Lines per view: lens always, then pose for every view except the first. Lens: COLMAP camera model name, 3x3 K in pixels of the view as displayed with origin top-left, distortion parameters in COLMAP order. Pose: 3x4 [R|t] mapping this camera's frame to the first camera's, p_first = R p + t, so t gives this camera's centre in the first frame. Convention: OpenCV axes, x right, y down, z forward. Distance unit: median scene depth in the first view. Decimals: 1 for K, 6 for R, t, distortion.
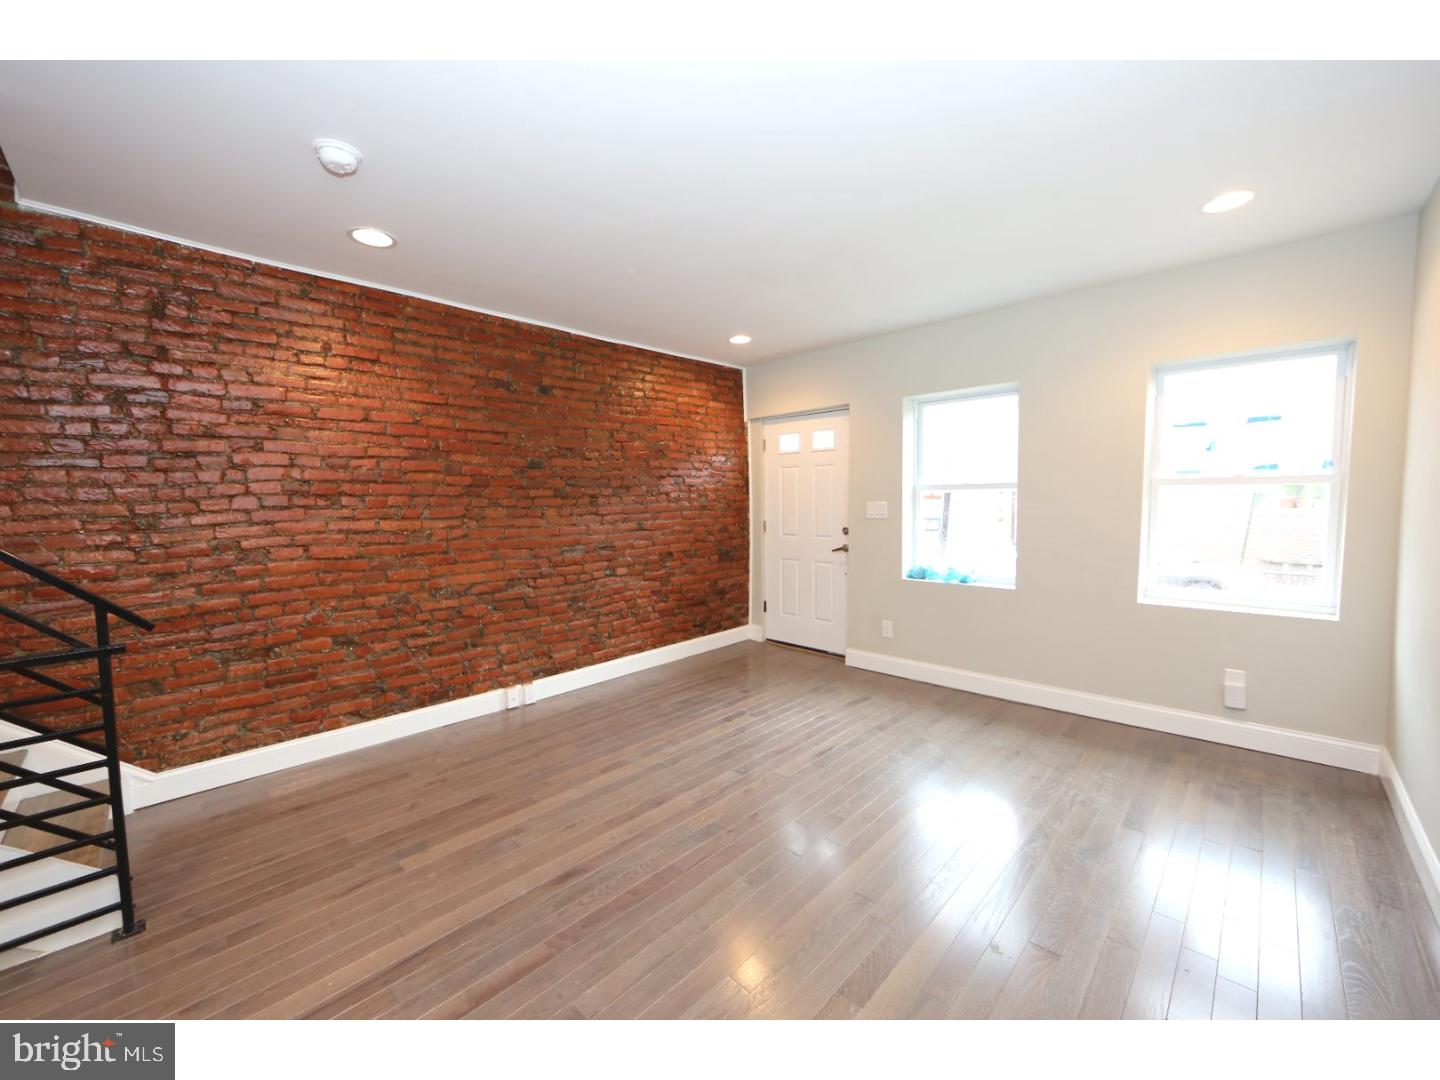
lens RADIAL K [[566.7, 0, 714.3], [0, 566.7, 537.1], [0, 0, 1]] dist [-0.024269, 0.006610]
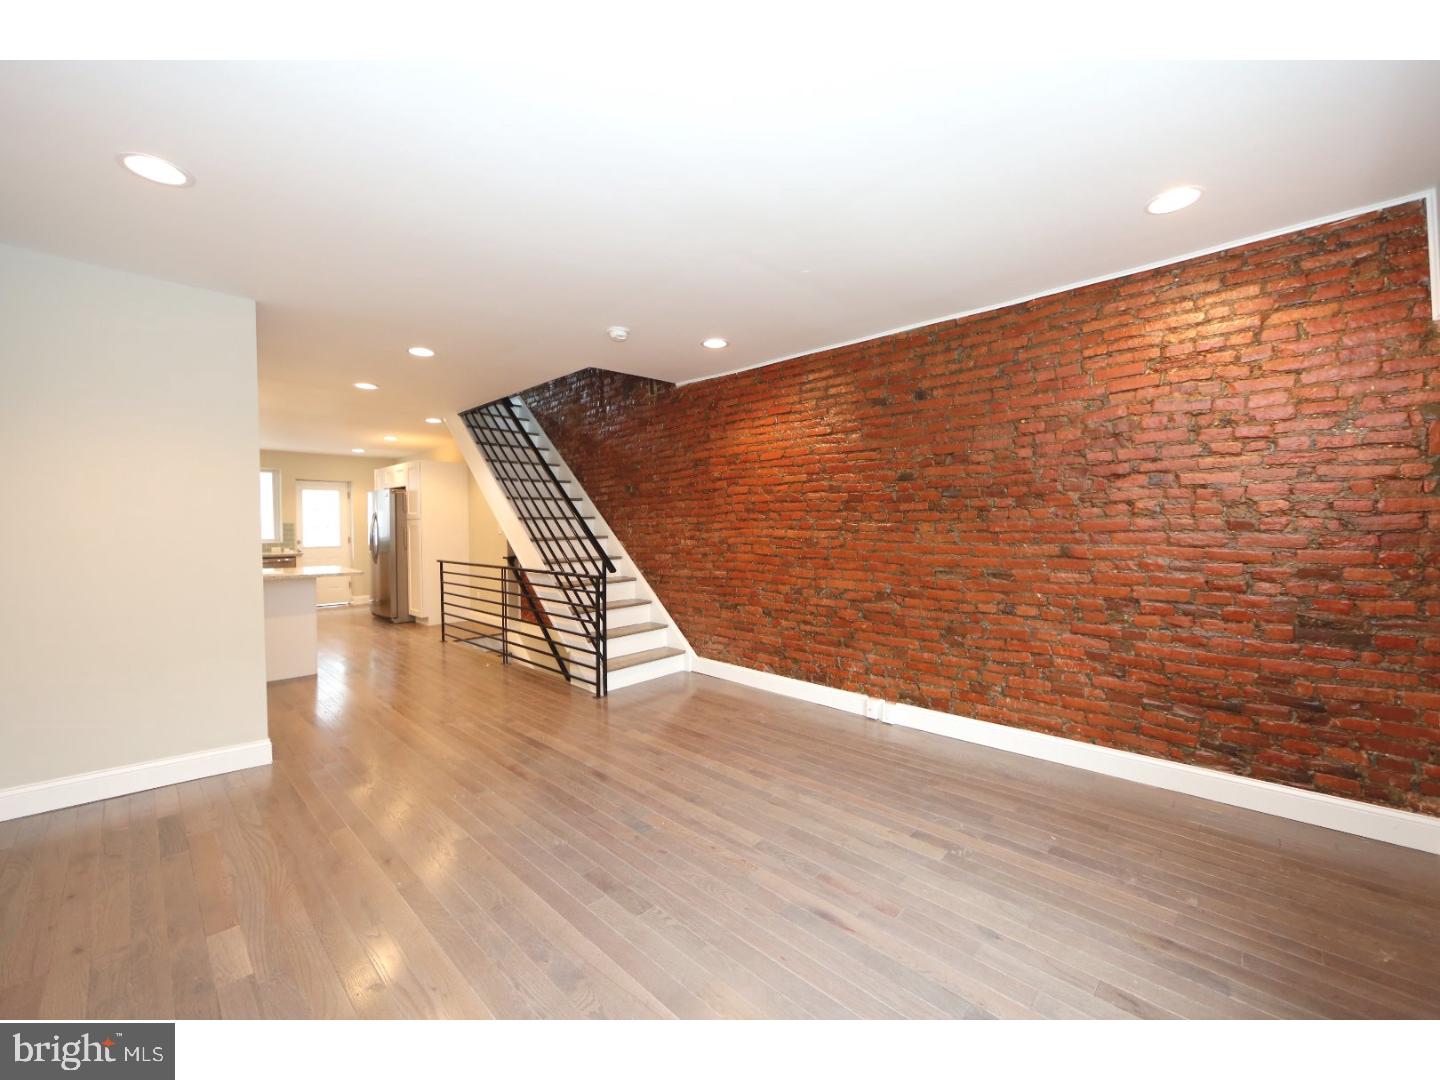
lens RADIAL K [[566.7, 0, 714.3], [0, 566.7, 537.1], [0, 0, 1]] dist [-0.024269, 0.006610]
pose [[0.013076, 0.033302, -0.999360, 0.685648], [-0.062146, 0.997540, 0.032428, -0.040816], [0.997981, 0.061682, 0.015113, 0.726536]]
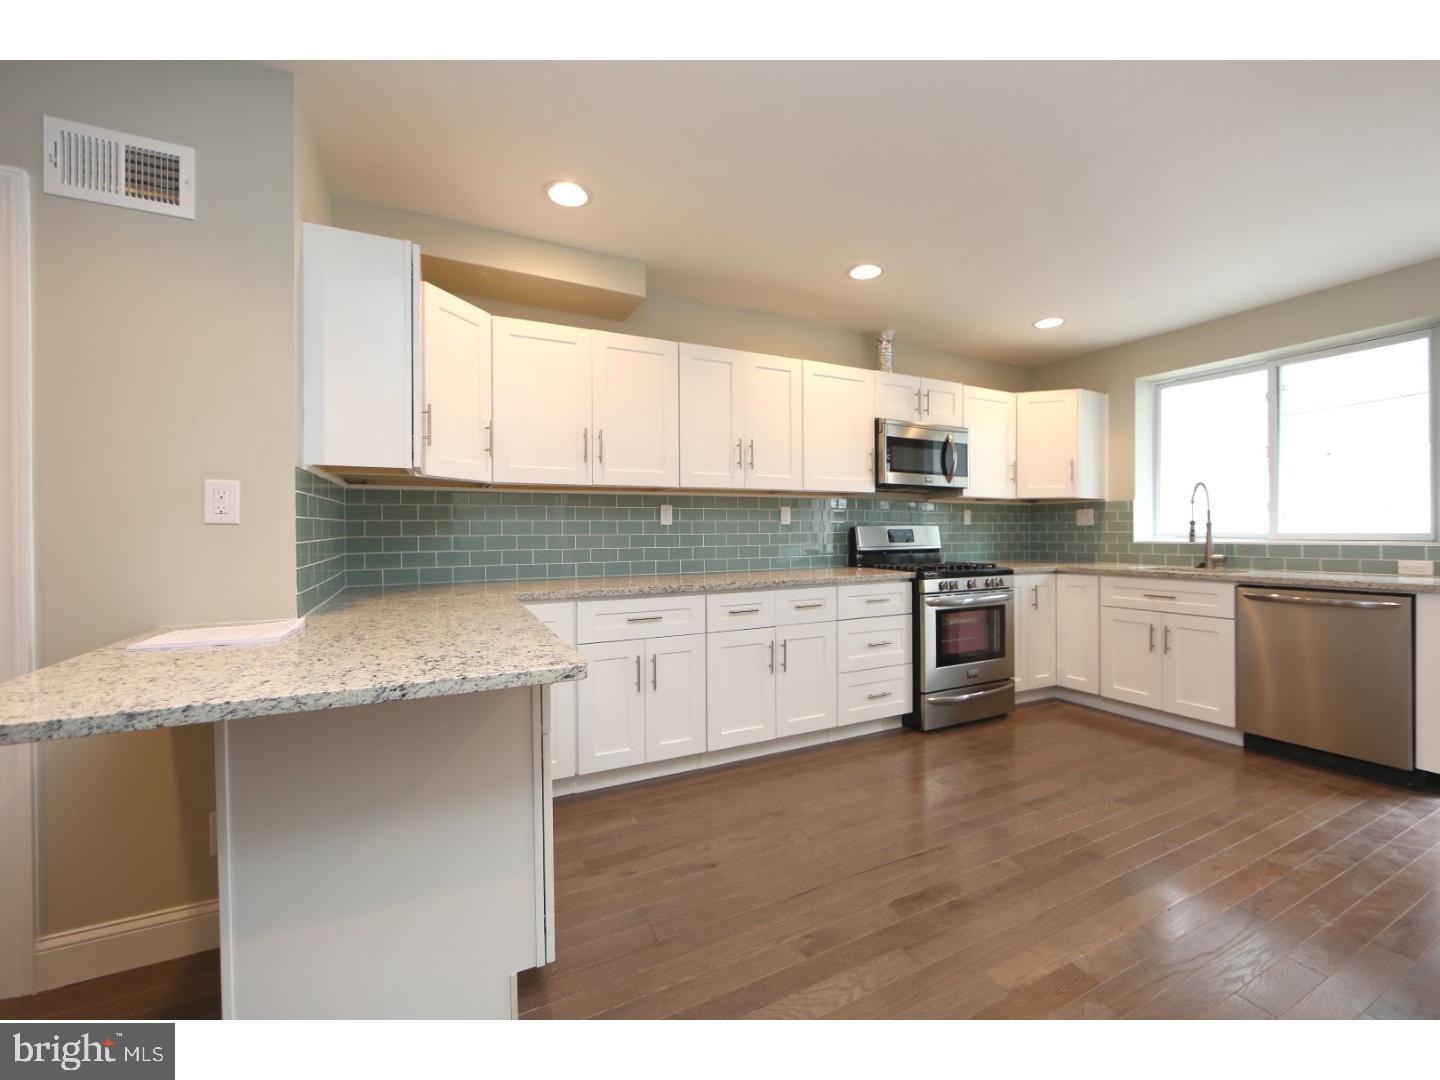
lens RADIAL K [[582.3, 0, 718.6], [0, 582.3, 534.9], [0, 0, 1]] dist [-0.009978, 0.000510]
pose [[-0.943461, 0.015730, 0.331111, -1.152135], [0.039514, 0.997088, 0.065221, 0.074306], [-0.329121, 0.074617, -0.941335, -0.061490]]
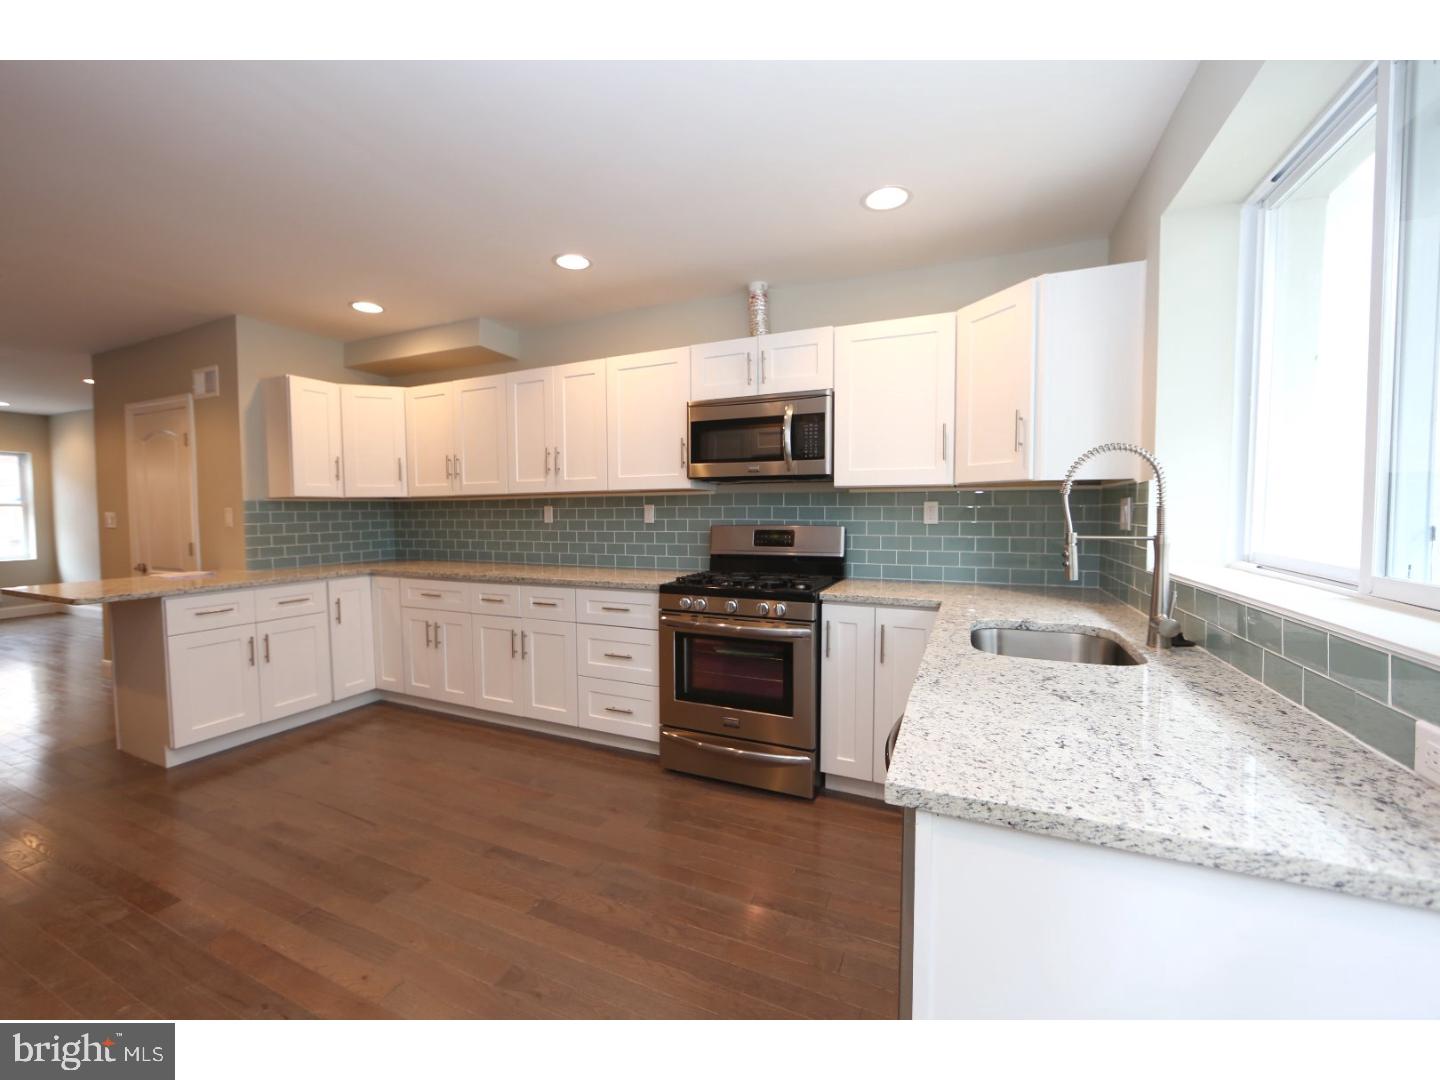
lens RADIAL K [[566.7, 0, 714.3], [0, 566.7, 537.1], [0, 0, 1]] dist [-0.024269, 0.006610]
pose [[-0.343428, -0.026163, 0.938814, -1.913048], [0.072789, 0.995864, 0.054380, 0.108357], [-0.936354, 0.087011, -0.340104, -0.869629]]
